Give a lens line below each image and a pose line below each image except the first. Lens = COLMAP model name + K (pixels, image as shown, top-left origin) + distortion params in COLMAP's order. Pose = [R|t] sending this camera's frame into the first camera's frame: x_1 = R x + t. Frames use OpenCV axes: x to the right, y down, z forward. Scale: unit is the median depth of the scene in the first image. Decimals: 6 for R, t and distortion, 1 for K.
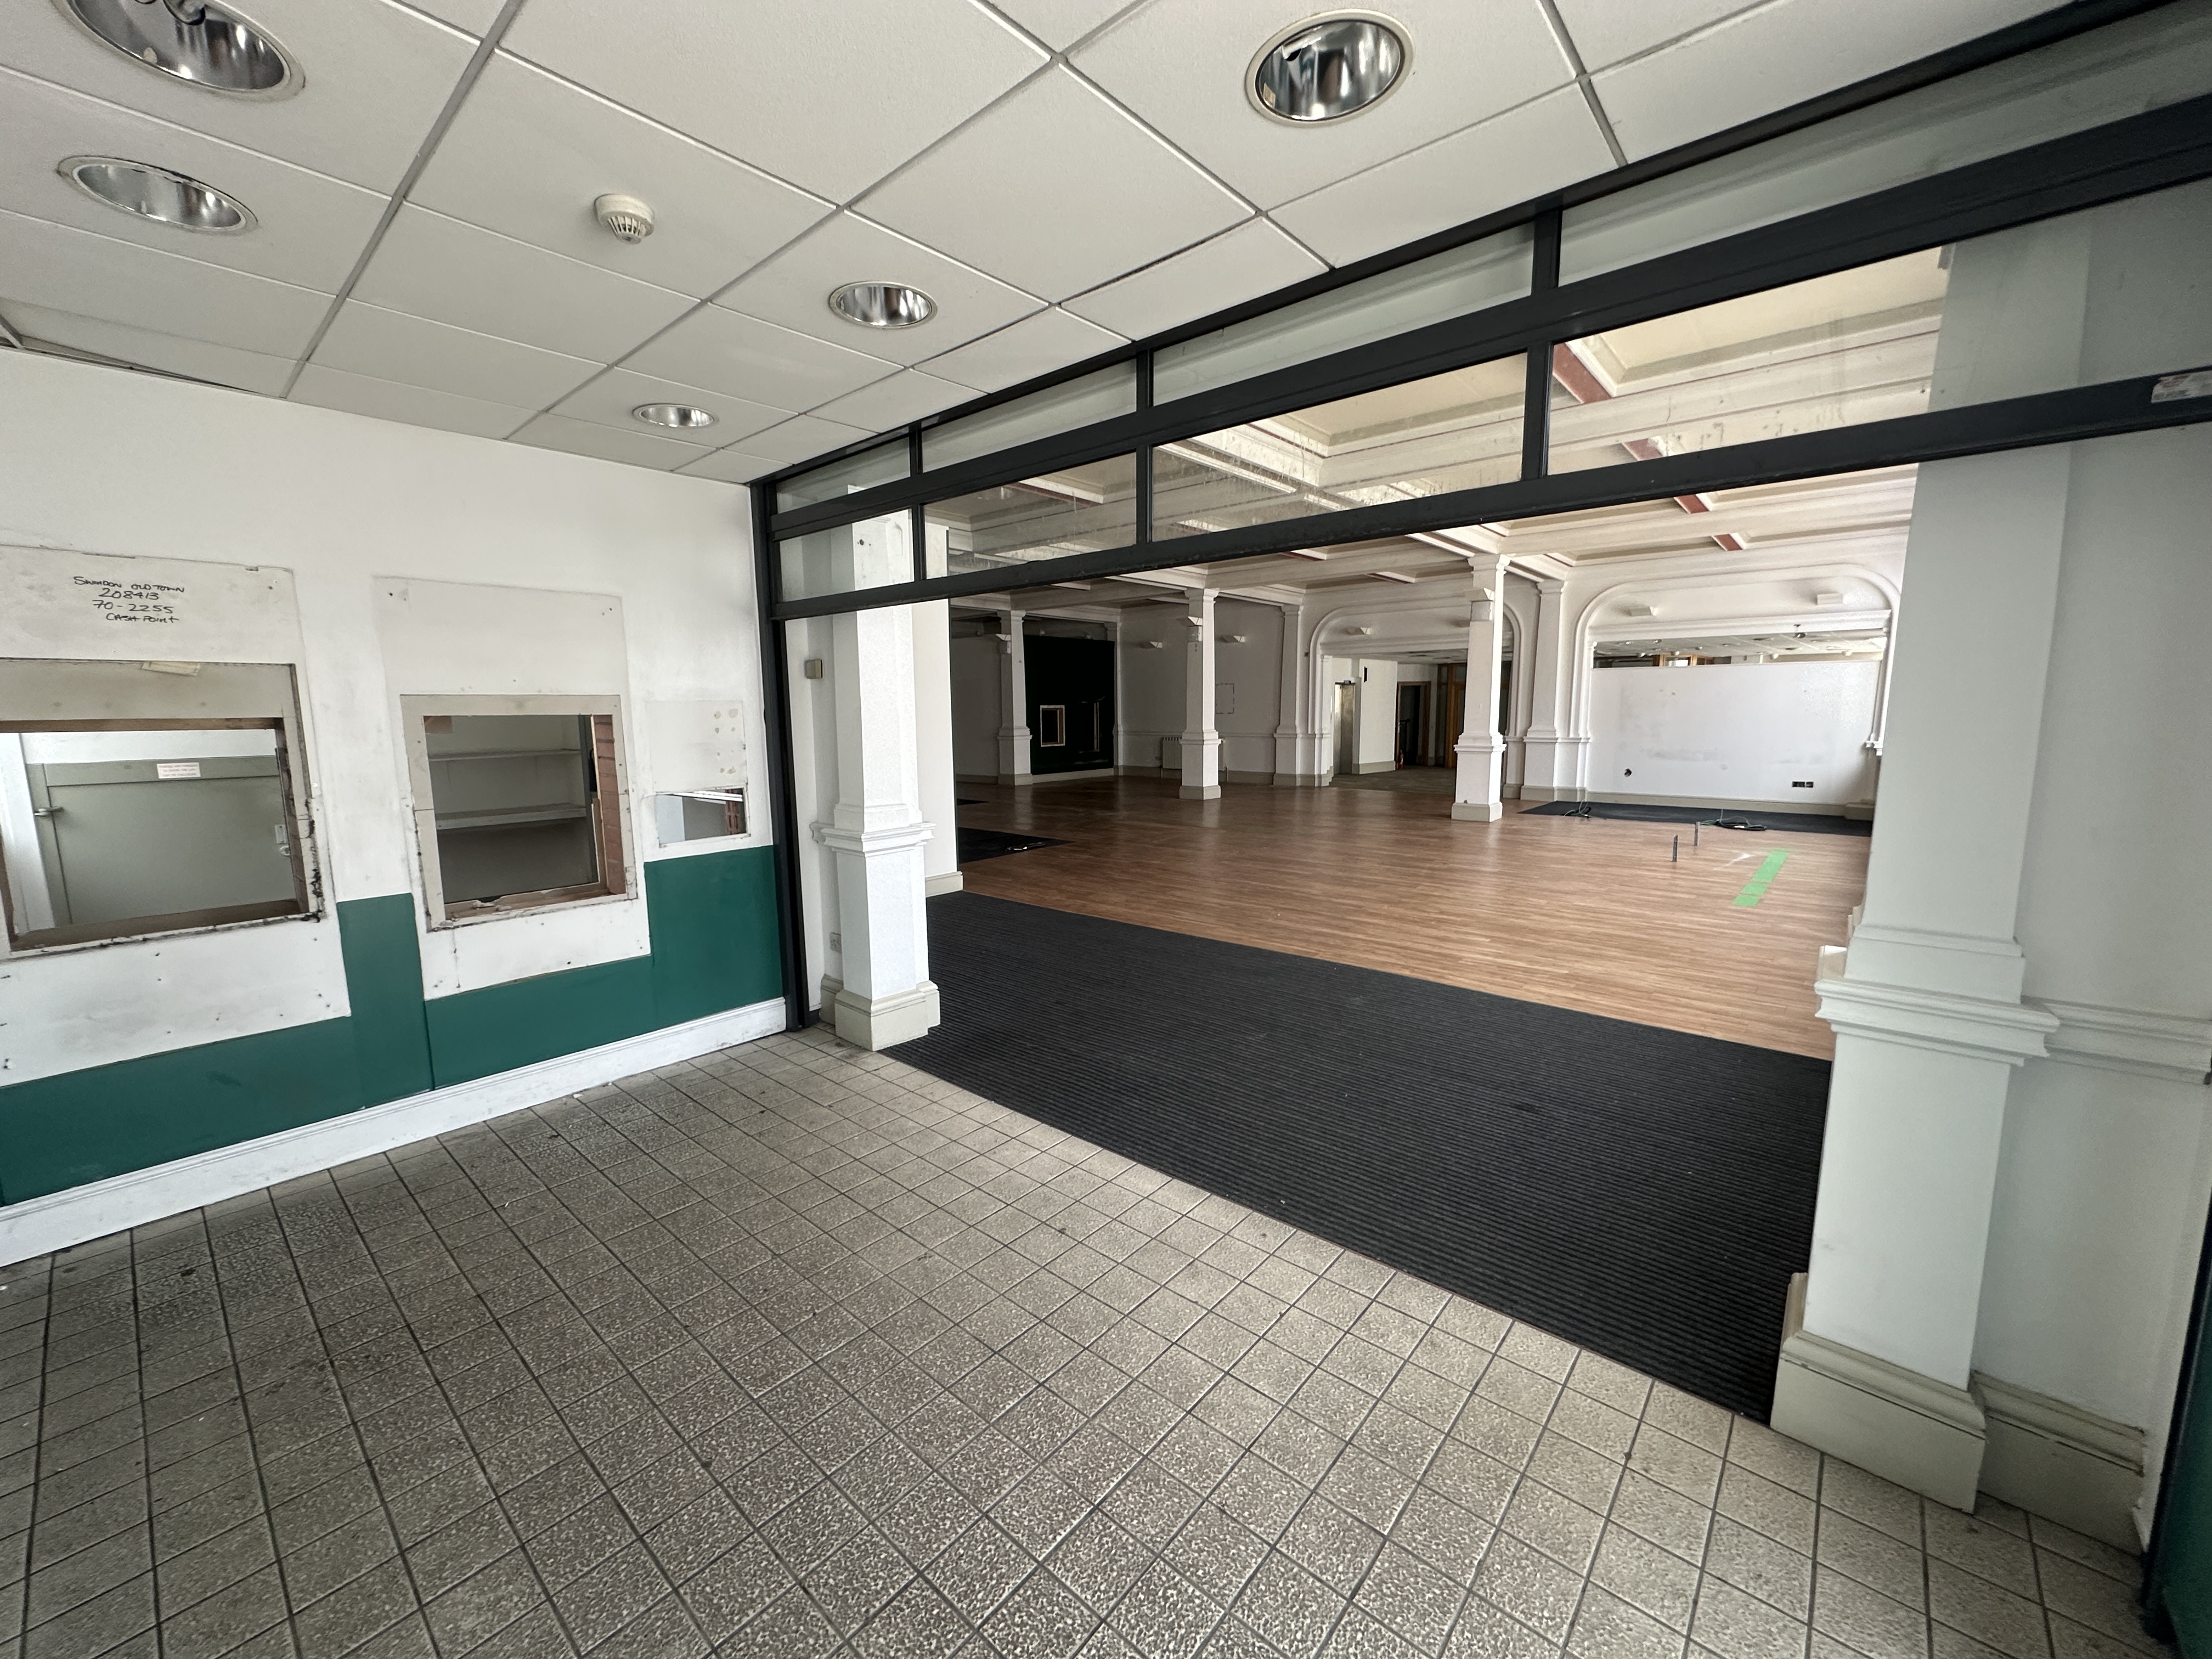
lens RADIAL K [[879.6, 0, 1106.0], [0, 879.6, 829.5], [0, 0, 1]] dist [-0.009608, 0.000267]
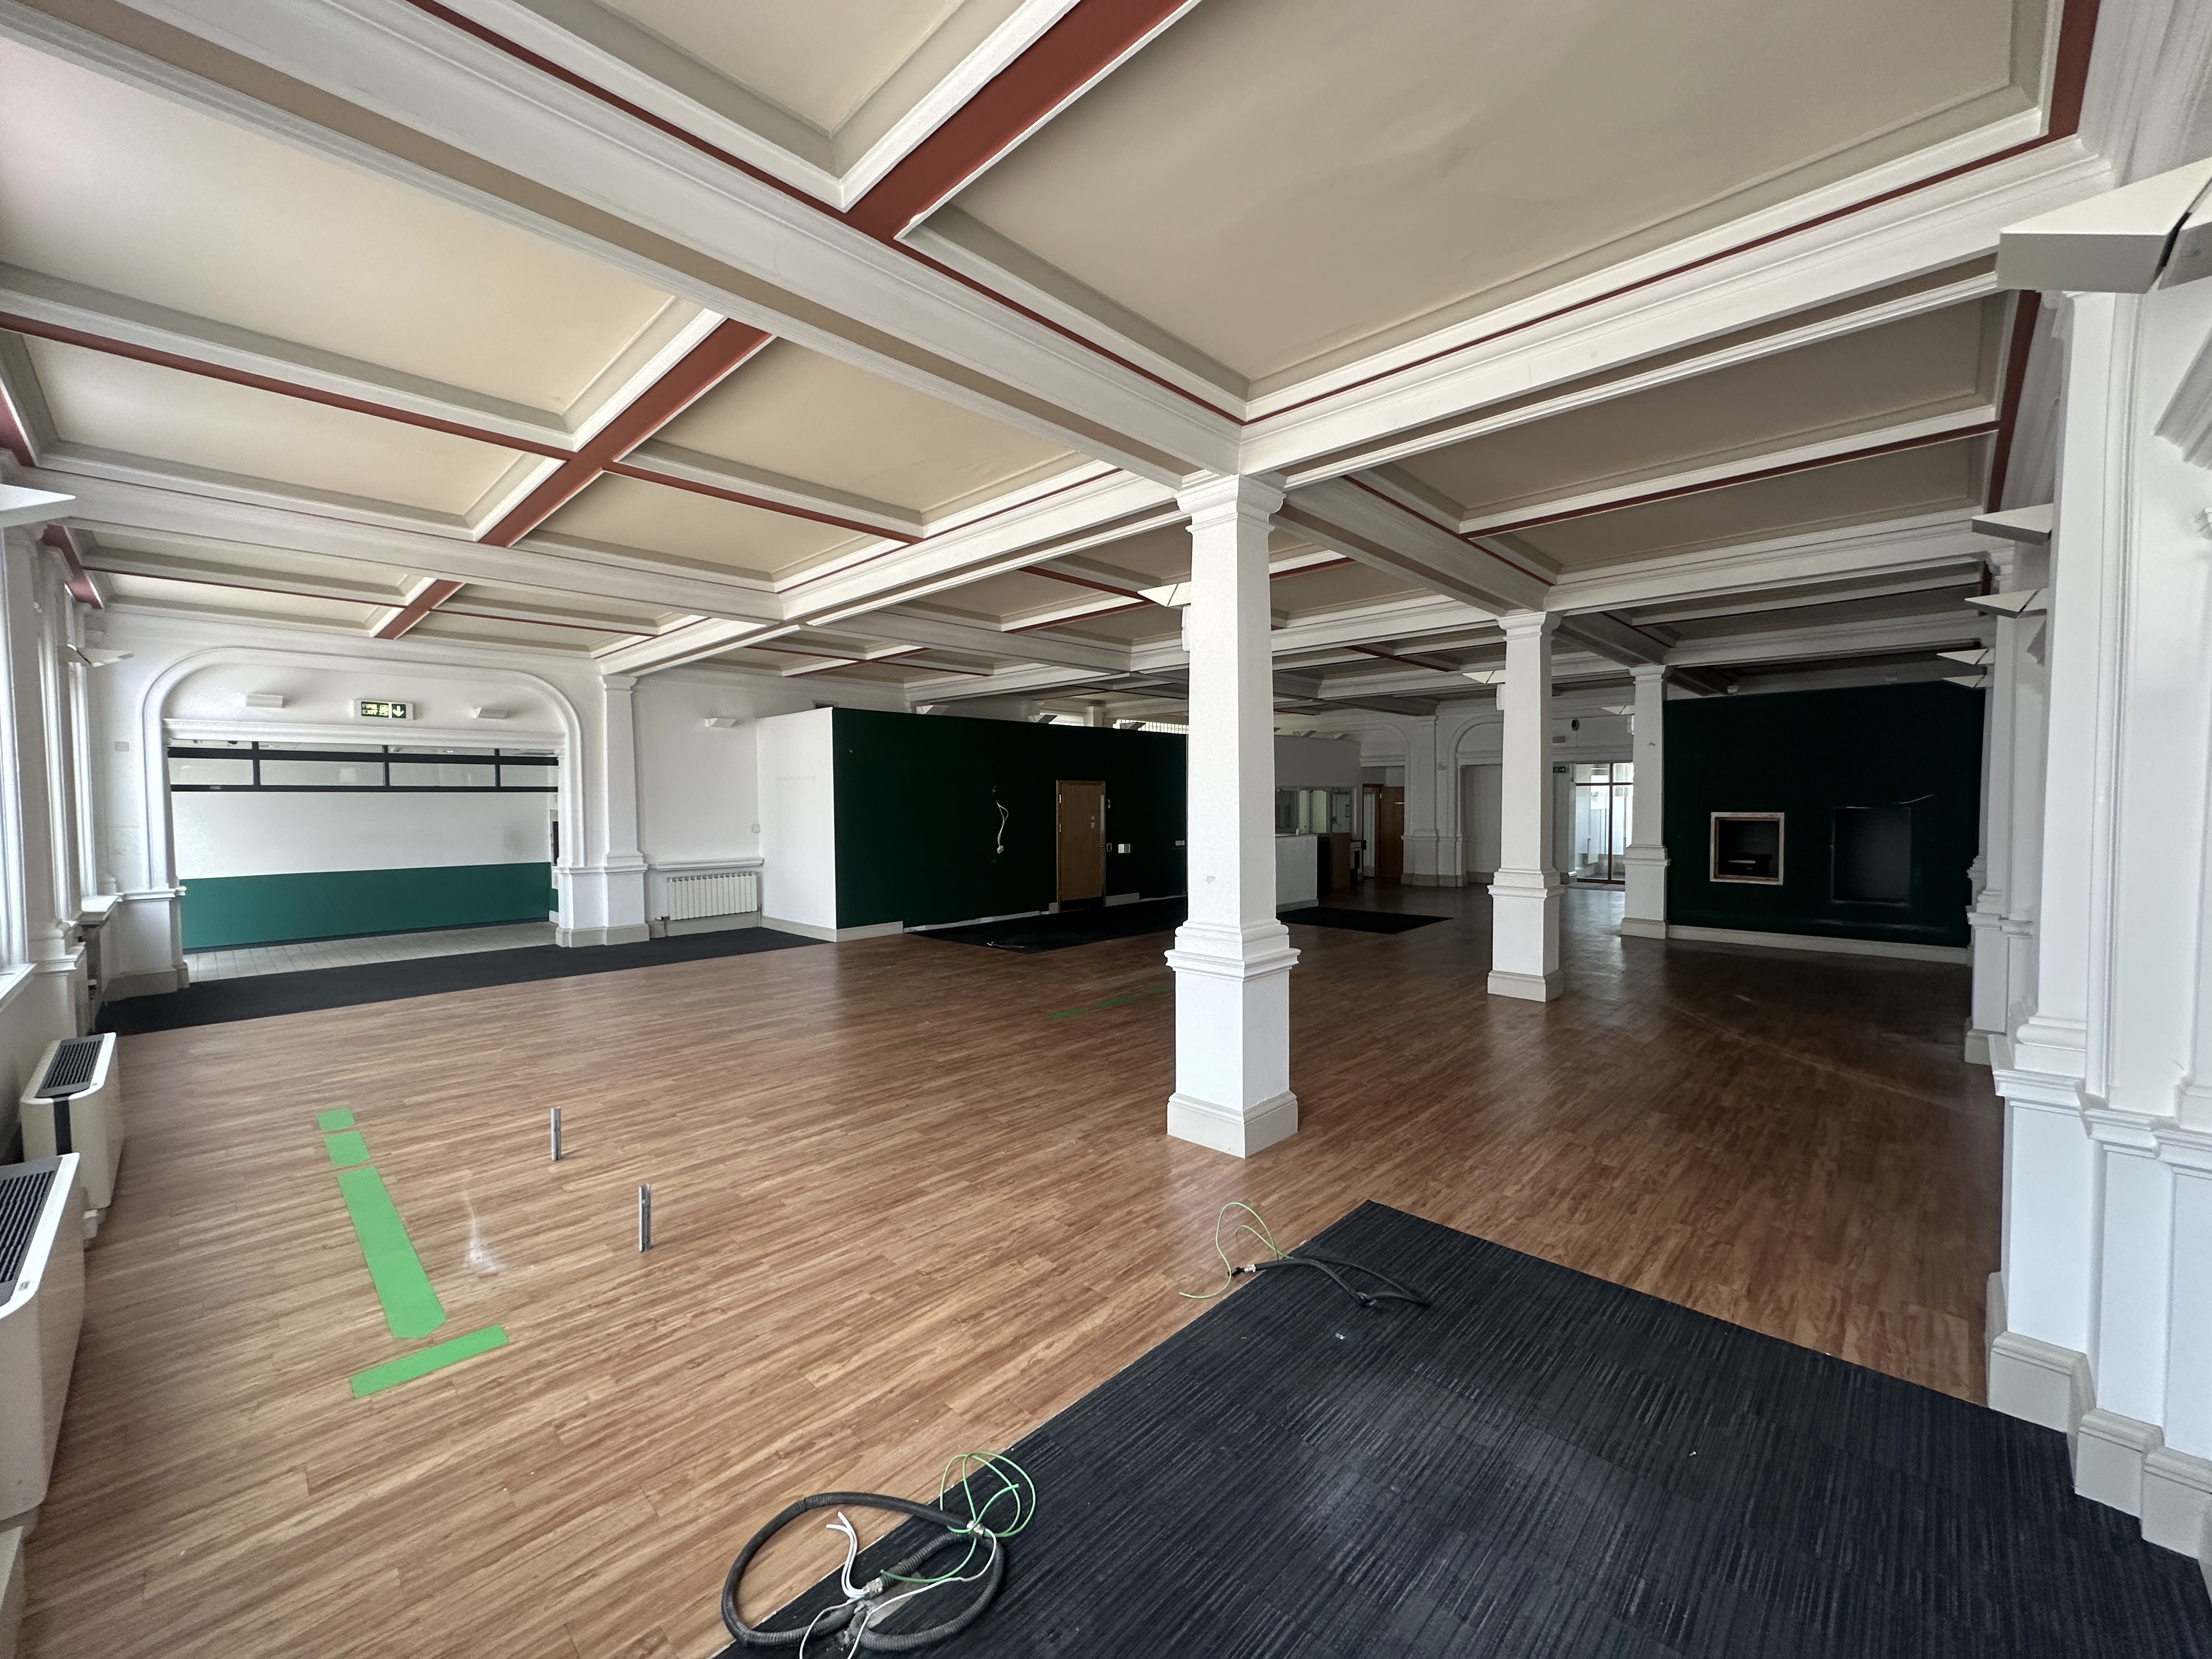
lens RADIAL K [[879.6, 0, 1106.0], [0, 879.6, 829.5], [0, 0, 1]] dist [-0.009608, 0.000267]
pose [[-0.049316, 0.045518, -0.997745, 0.678930], [-0.130664, 0.990082, 0.051627, -0.134777], [0.990199, 0.132915, -0.042880, 0.783829]]
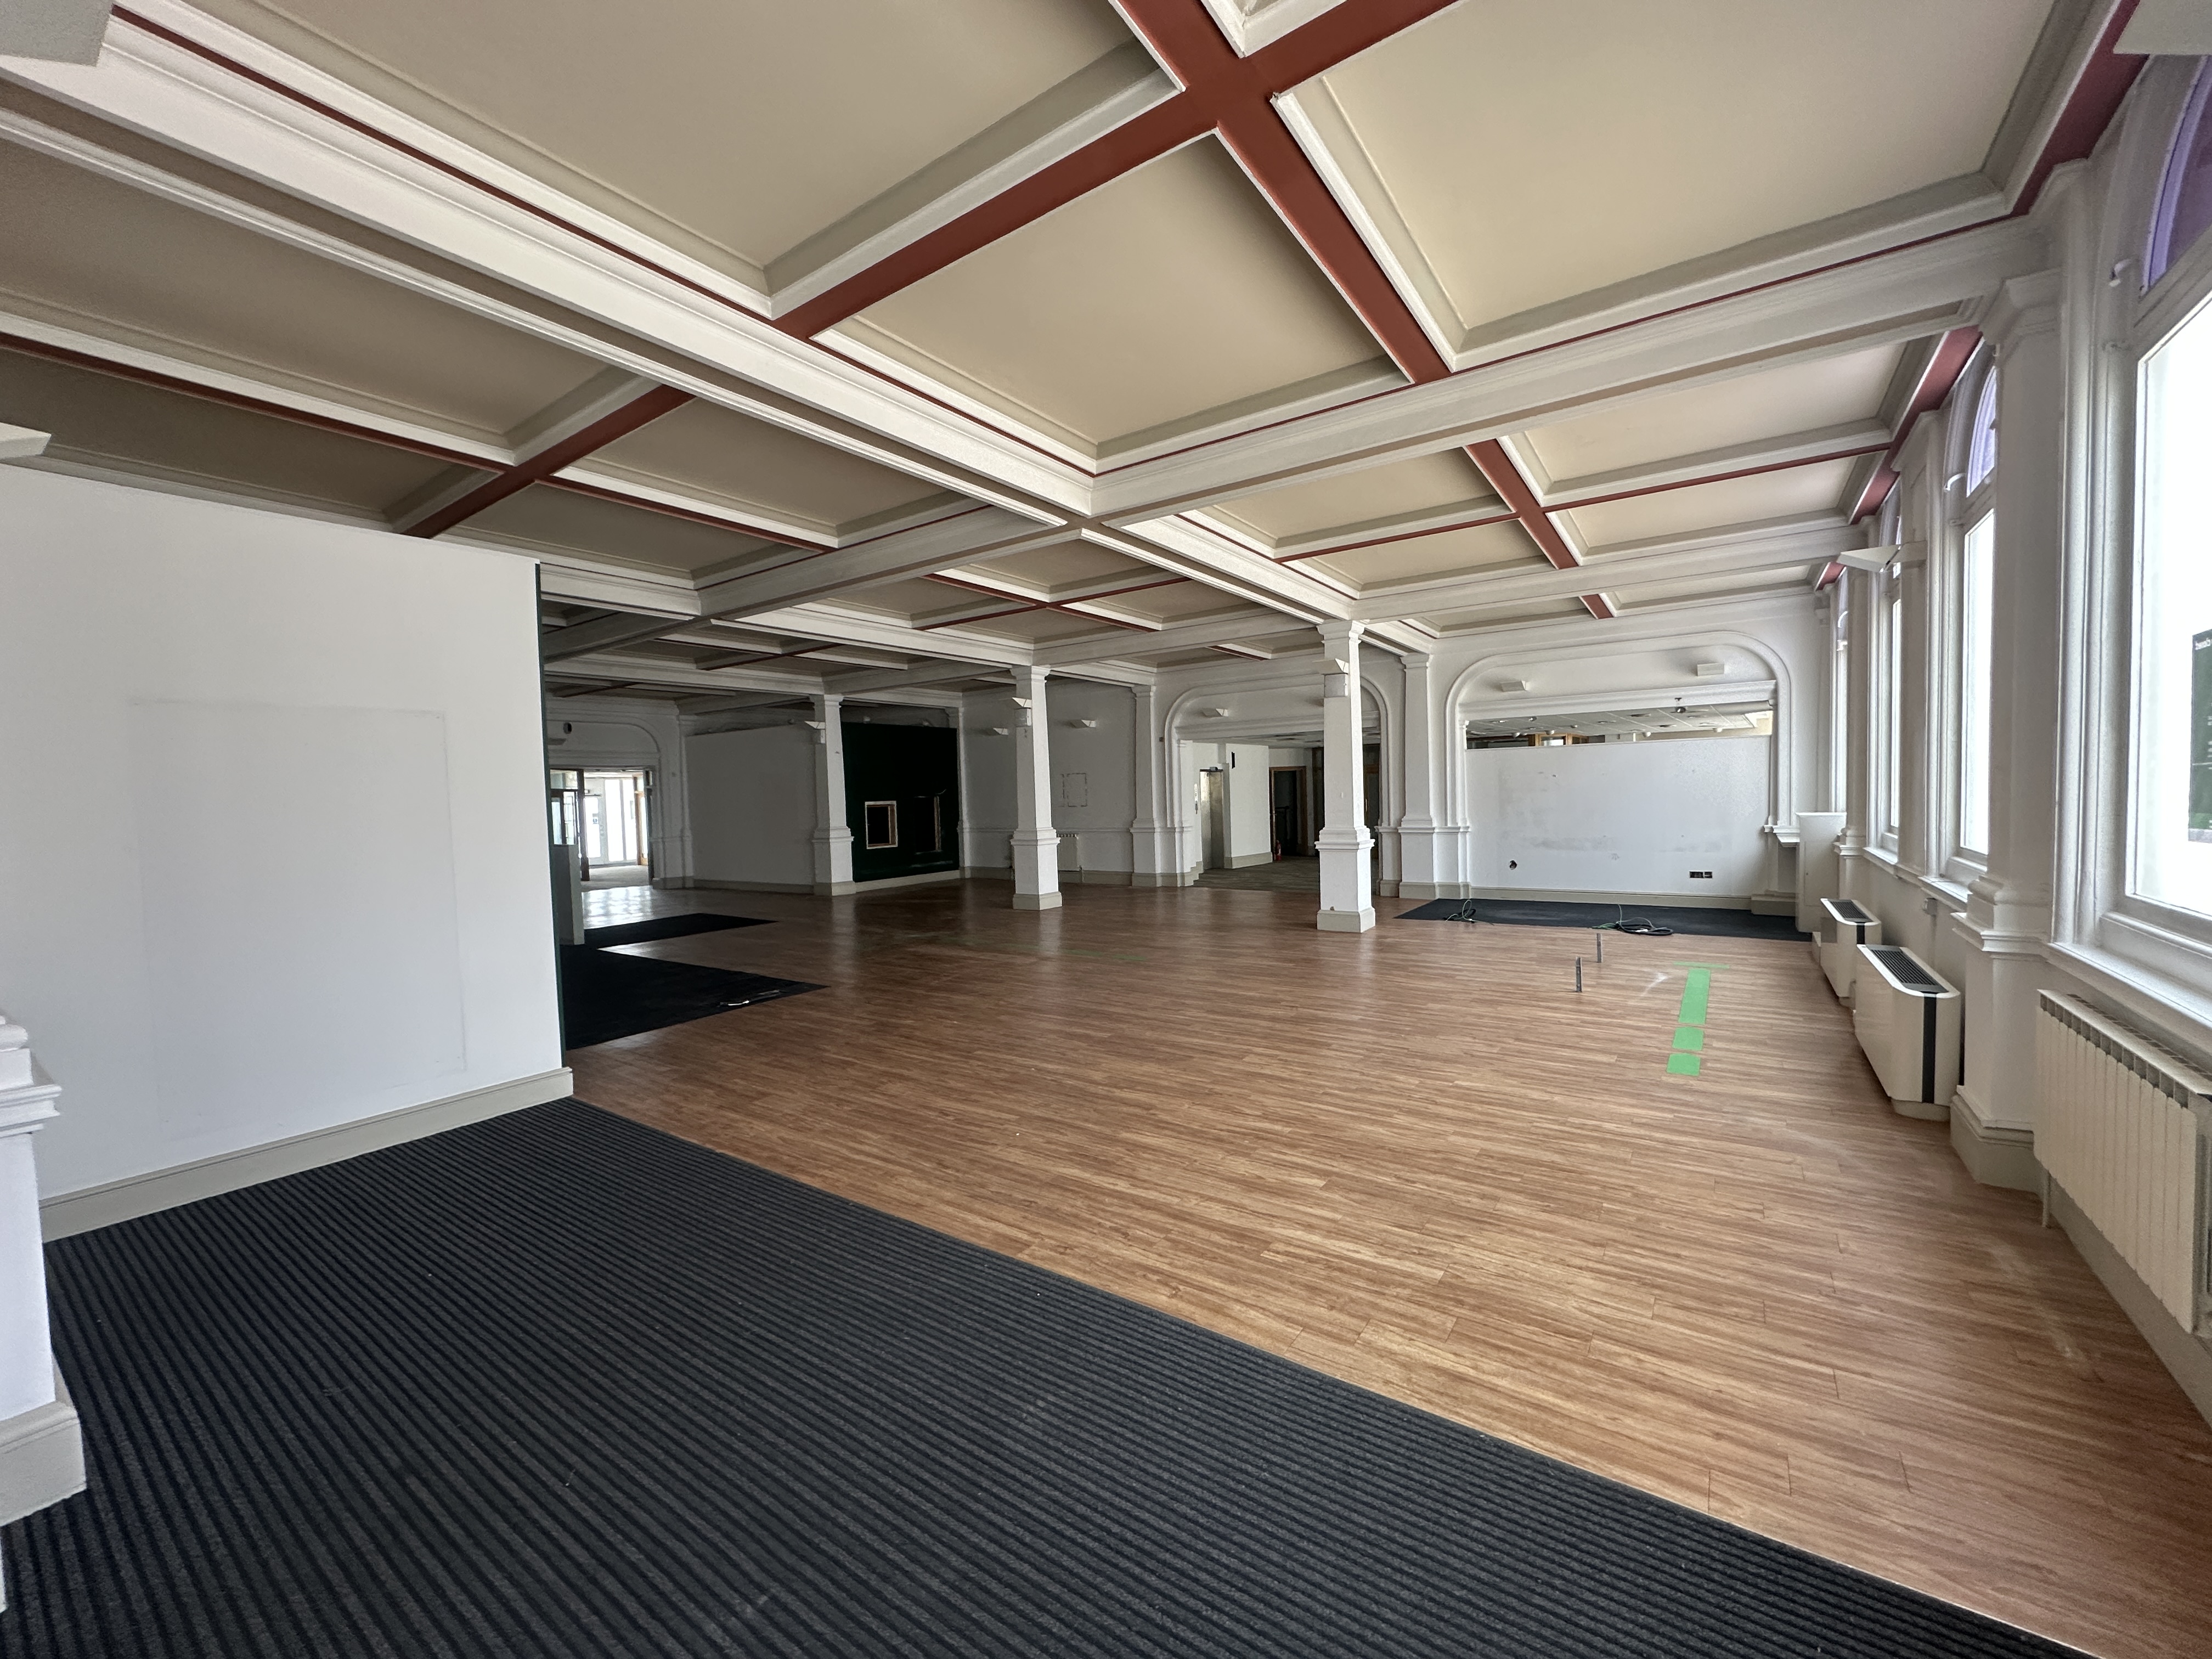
lens RADIAL K [[879.6, 0, 1106.0], [0, 879.6, 829.5], [0, 0, 1]] dist [-0.009608, 0.000267]
pose [[0.994311, -0.024598, 0.103633, 0.090225], [0.034700, 0.994696, -0.096828, -0.027304], [-0.100701, 0.099873, 0.989891, 0.150622]]
